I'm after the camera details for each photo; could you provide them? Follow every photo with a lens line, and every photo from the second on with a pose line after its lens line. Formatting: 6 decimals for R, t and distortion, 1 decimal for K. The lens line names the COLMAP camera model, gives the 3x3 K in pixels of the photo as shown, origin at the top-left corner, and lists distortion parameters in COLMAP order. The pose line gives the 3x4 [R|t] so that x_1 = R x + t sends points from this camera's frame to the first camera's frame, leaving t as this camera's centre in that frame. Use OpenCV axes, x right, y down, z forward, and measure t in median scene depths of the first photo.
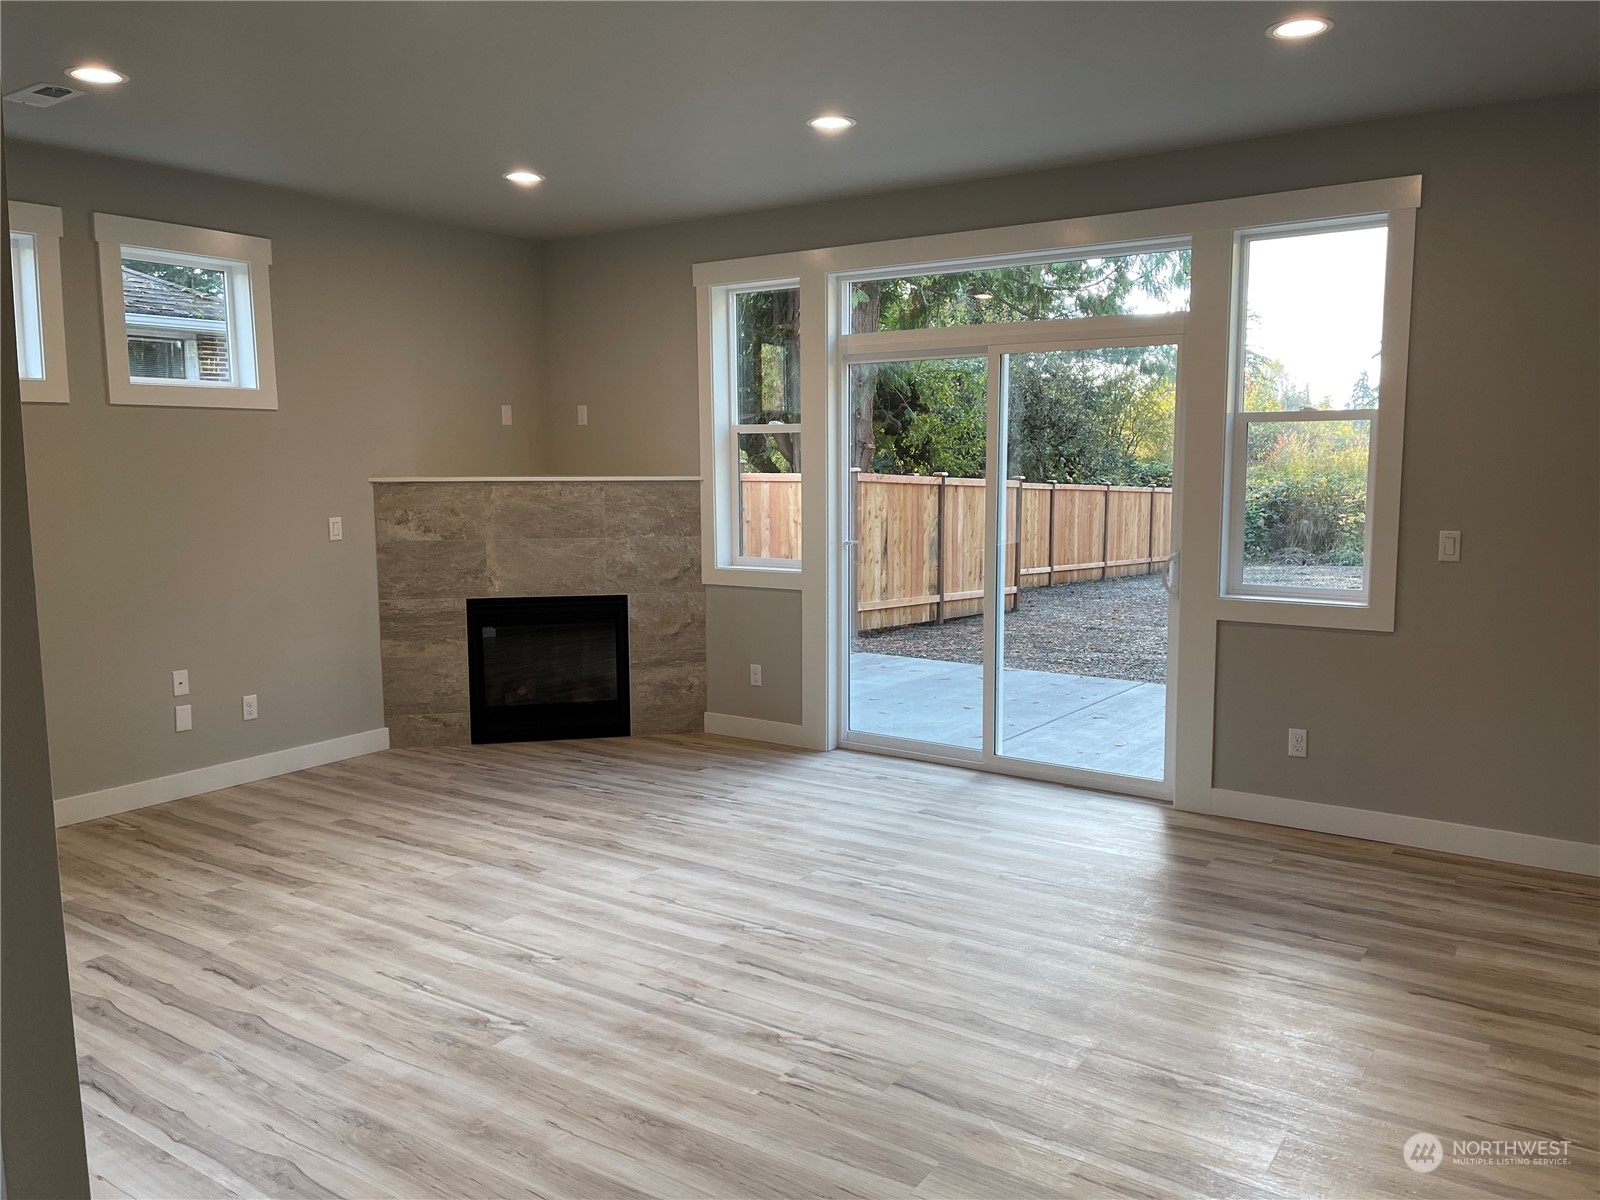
lens RADIAL K [[1207.4, 0, 814.7], [0, 1207.4, 598.2], [0, 0, 1]] dist [0.078343, -0.096006]
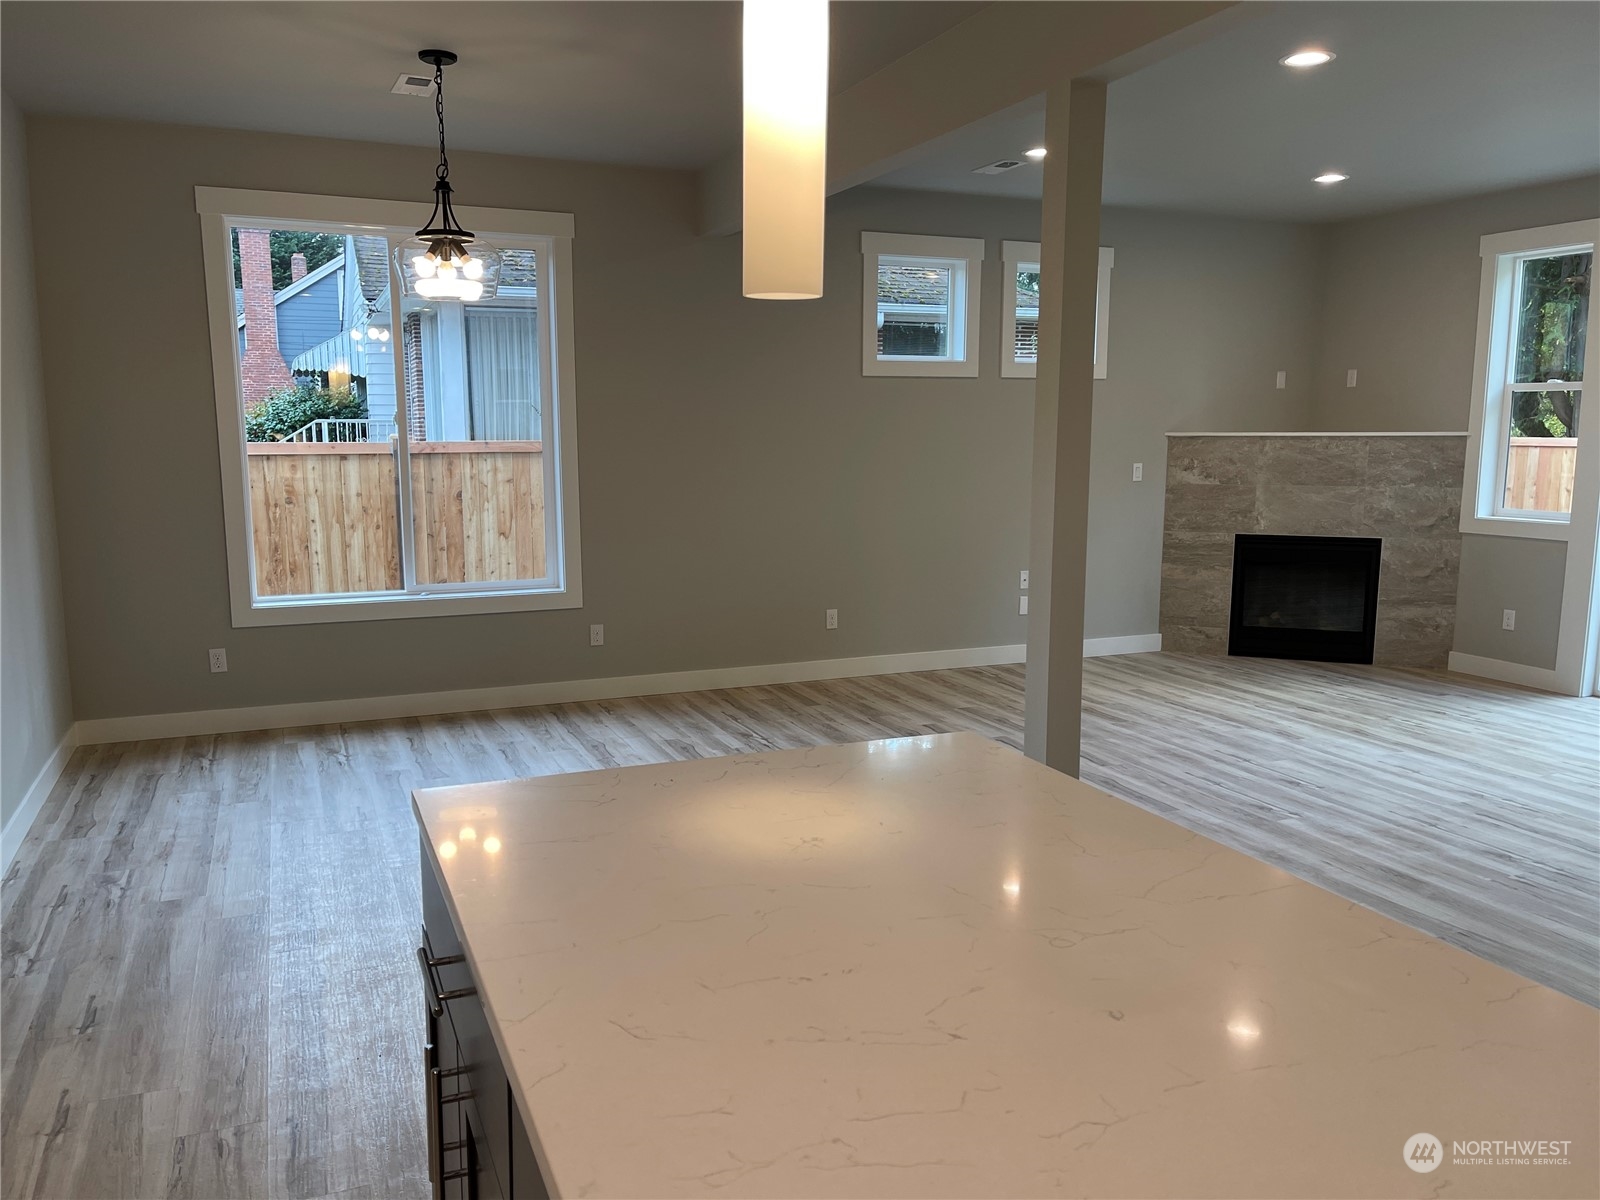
lens RADIAL K [[1207.4, 0, 805.7], [0, 1207.4, 610.9], [0, 0, 1]] dist [0.078343, -0.096006]
pose [[0.841093, 0.086494, -0.533930, 0.007829], [-0.068601, 0.996218, 0.053316, 0.047250], [0.536522, -0.008216, 0.843846, -0.284355]]
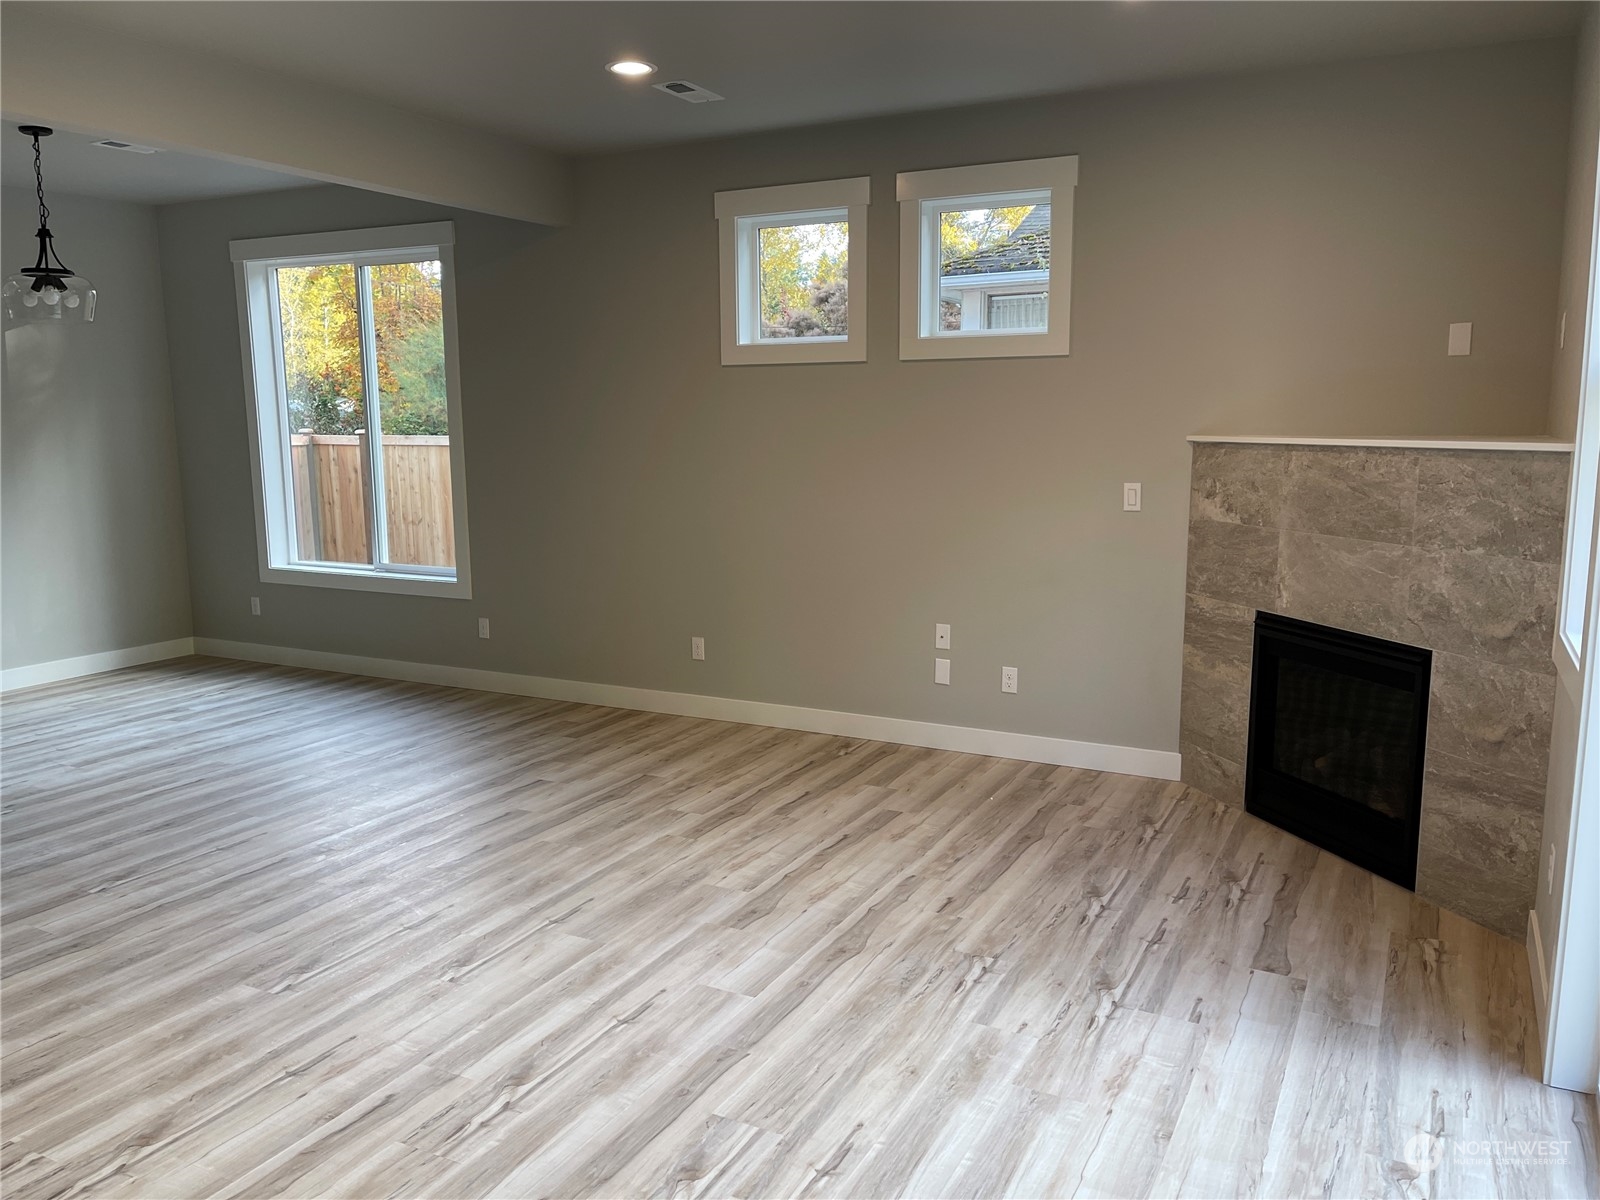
lens RADIAL K [[1207.4, 0, 811.9], [0, 1207.4, 604.0], [0, 0, 1]] dist [0.078343, -0.096006]
pose [[0.119905, 0.157519, -0.980209, 0.429997], [-0.113419, 0.983042, 0.144100, -0.086425], [0.986285, 0.093896, 0.135738, 0.740419]]
